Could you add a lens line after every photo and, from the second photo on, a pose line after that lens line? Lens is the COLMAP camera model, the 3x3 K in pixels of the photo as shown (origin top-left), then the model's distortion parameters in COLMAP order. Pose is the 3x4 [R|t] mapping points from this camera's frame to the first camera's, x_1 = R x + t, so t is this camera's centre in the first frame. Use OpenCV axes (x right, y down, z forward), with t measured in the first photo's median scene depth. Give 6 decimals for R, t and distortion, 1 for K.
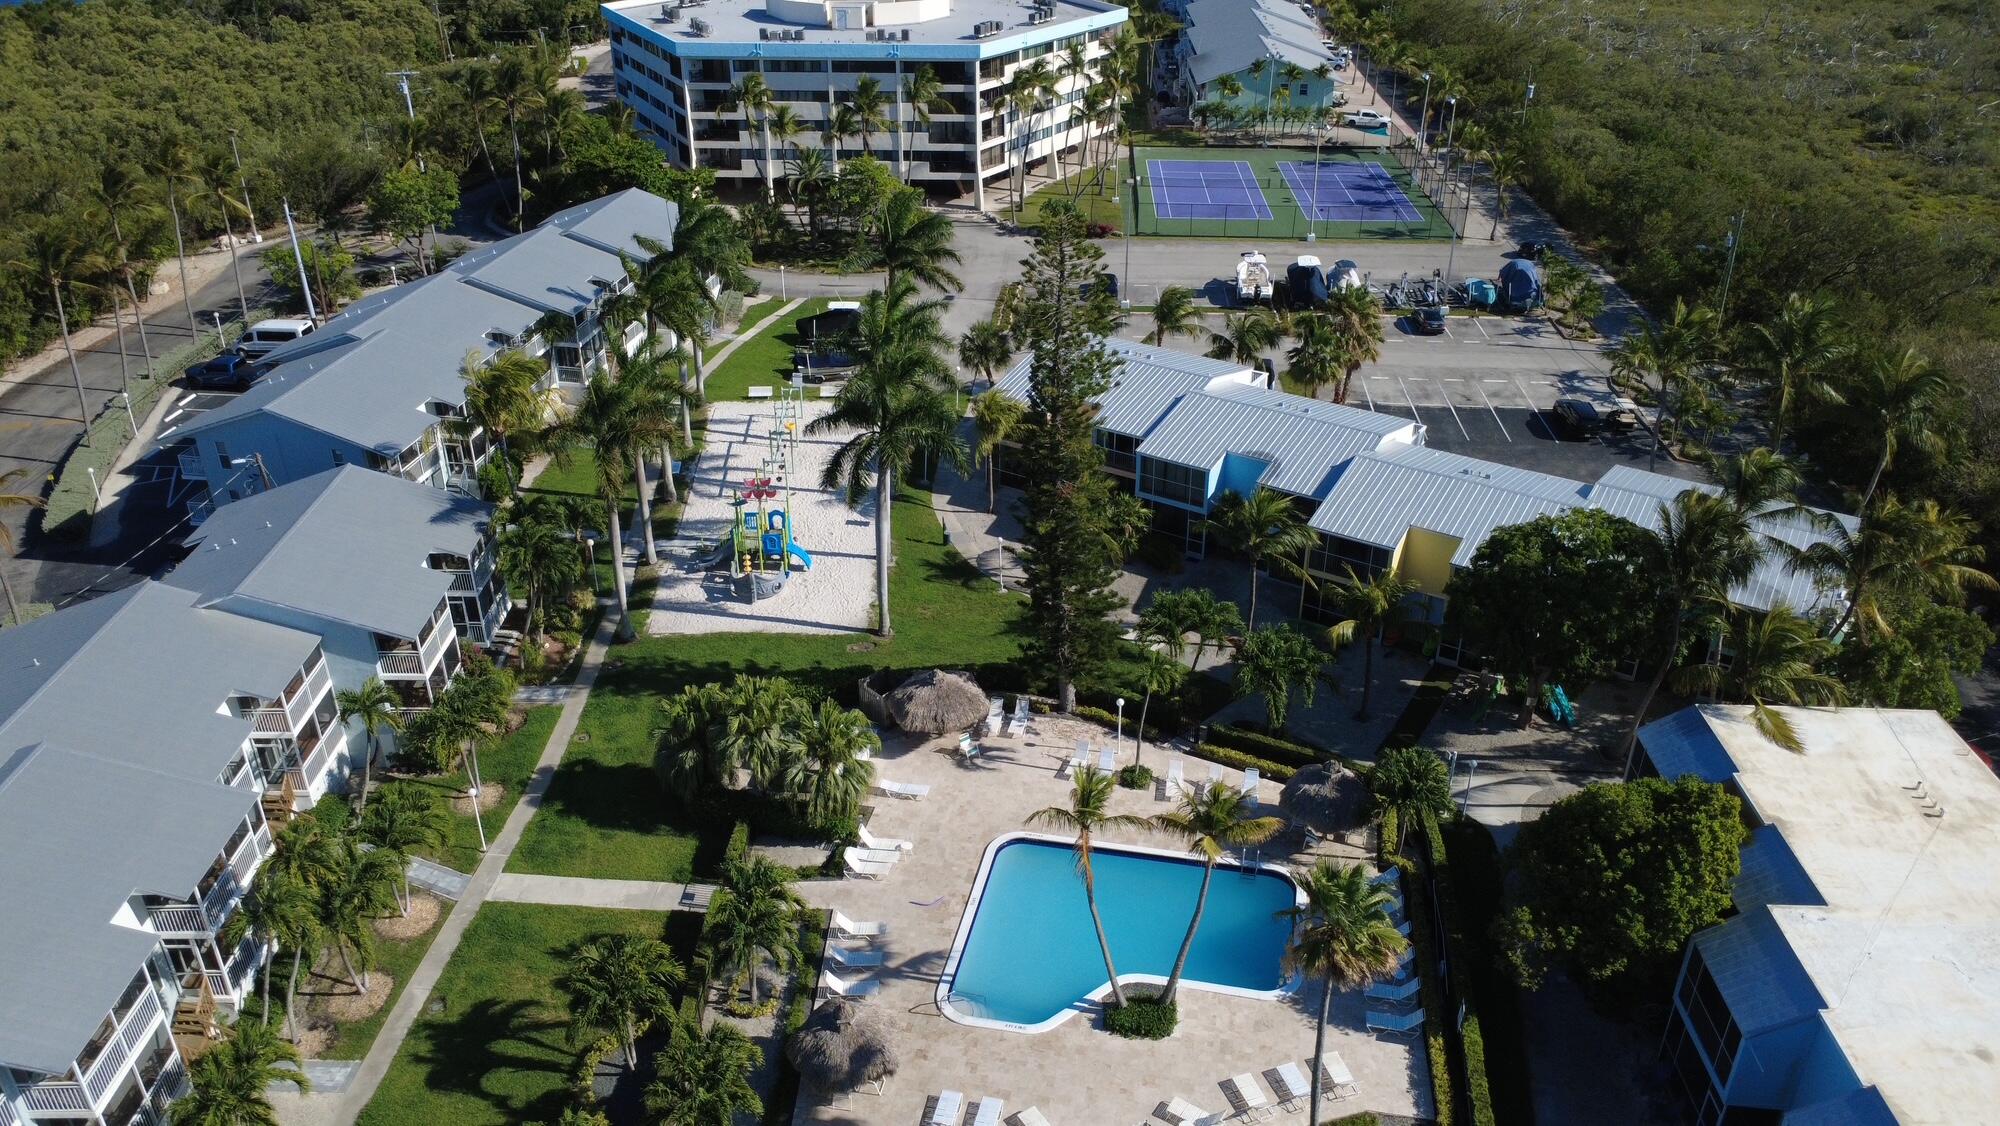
lens RADIAL K [[1395.1, 0, 1000.0], [0, 1395.1, 563.0], [0, 0, 1]] dist [-0.001536, -0.006020]
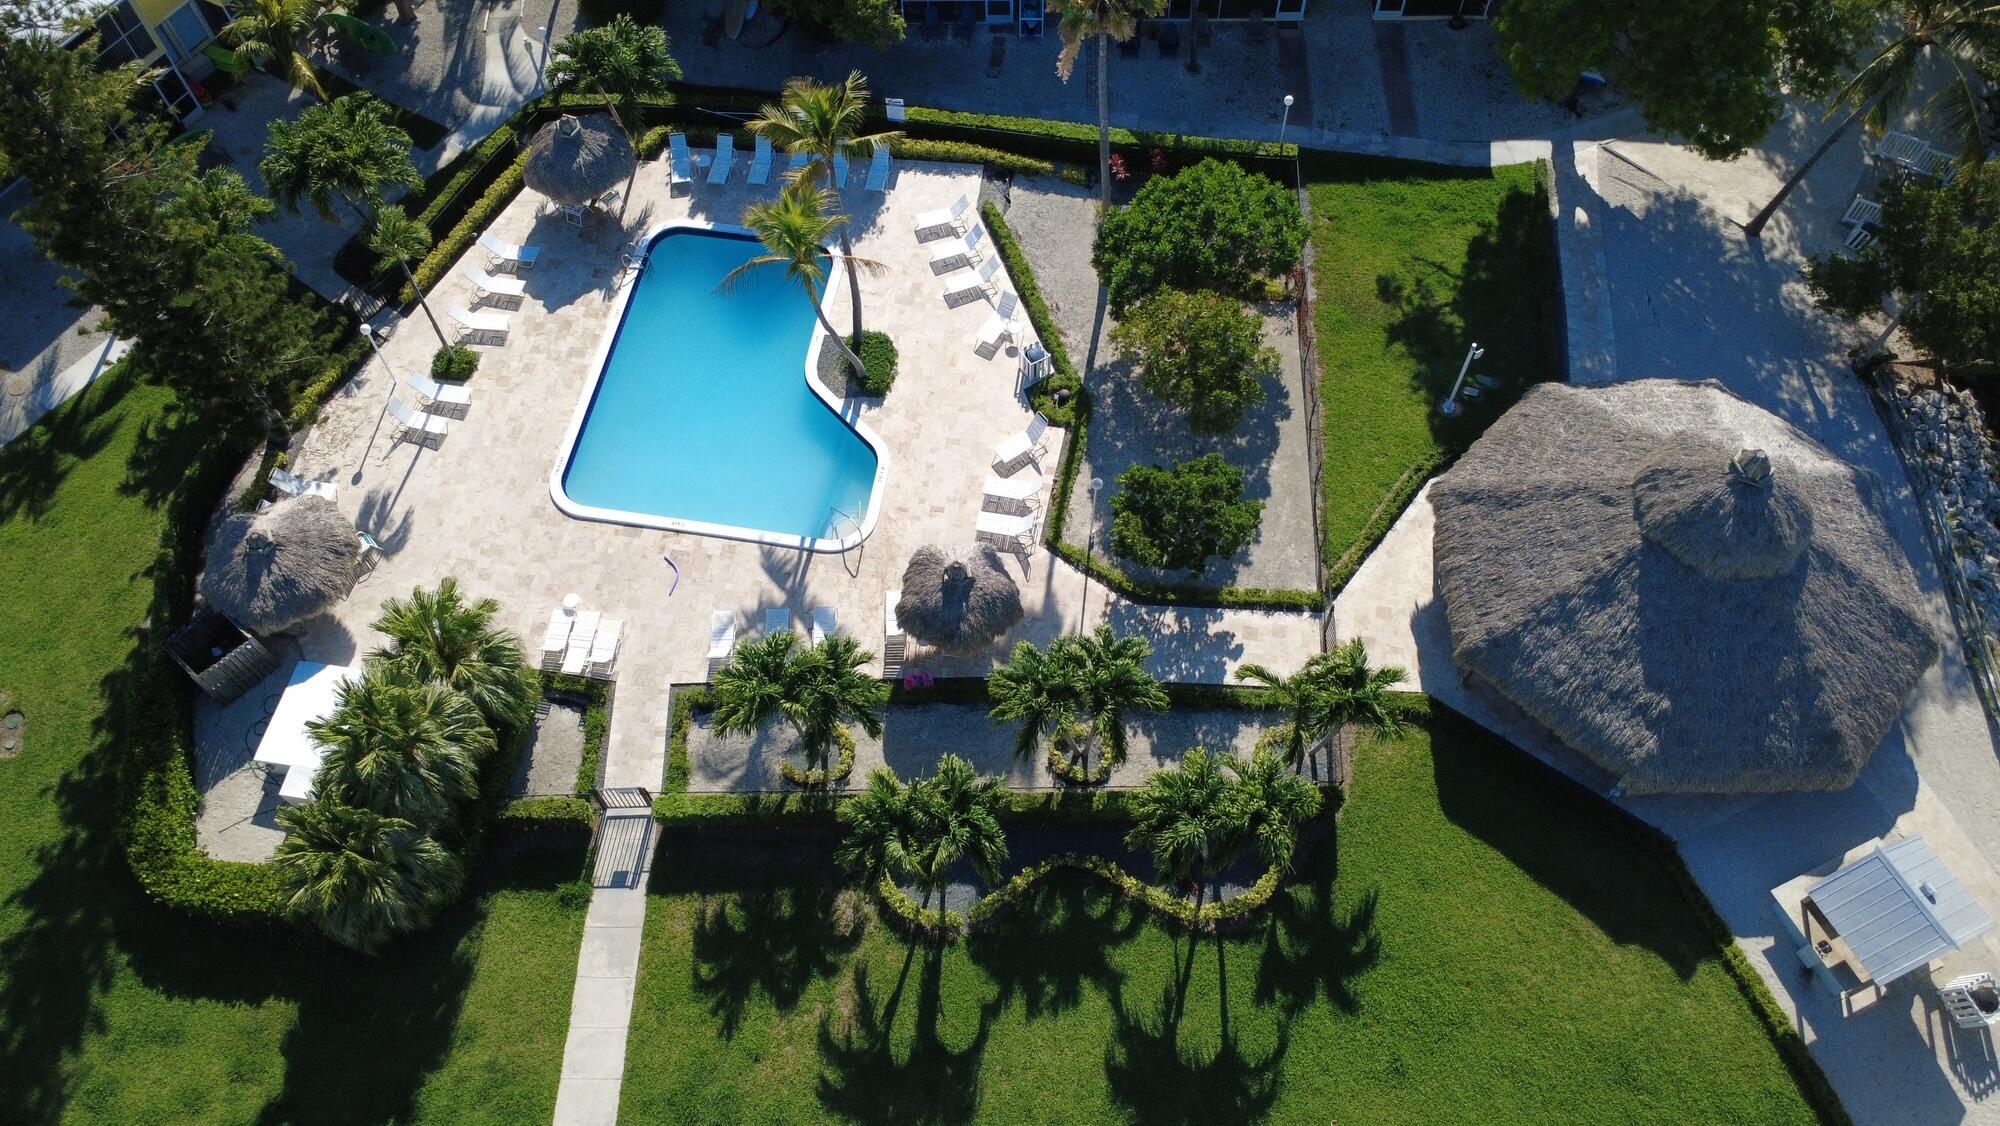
lens RADIAL K [[1395.1, 0, 1000.0], [0, 1395.1, 563.0], [0, 0, 1]] dist [-0.001536, -0.006020]
pose [[-0.033574, -0.874613, 0.483659, -0.443113], [0.489595, 0.407496, 0.770872, -0.288384], [-0.871303, 0.262678, 0.414525, 0.502309]]
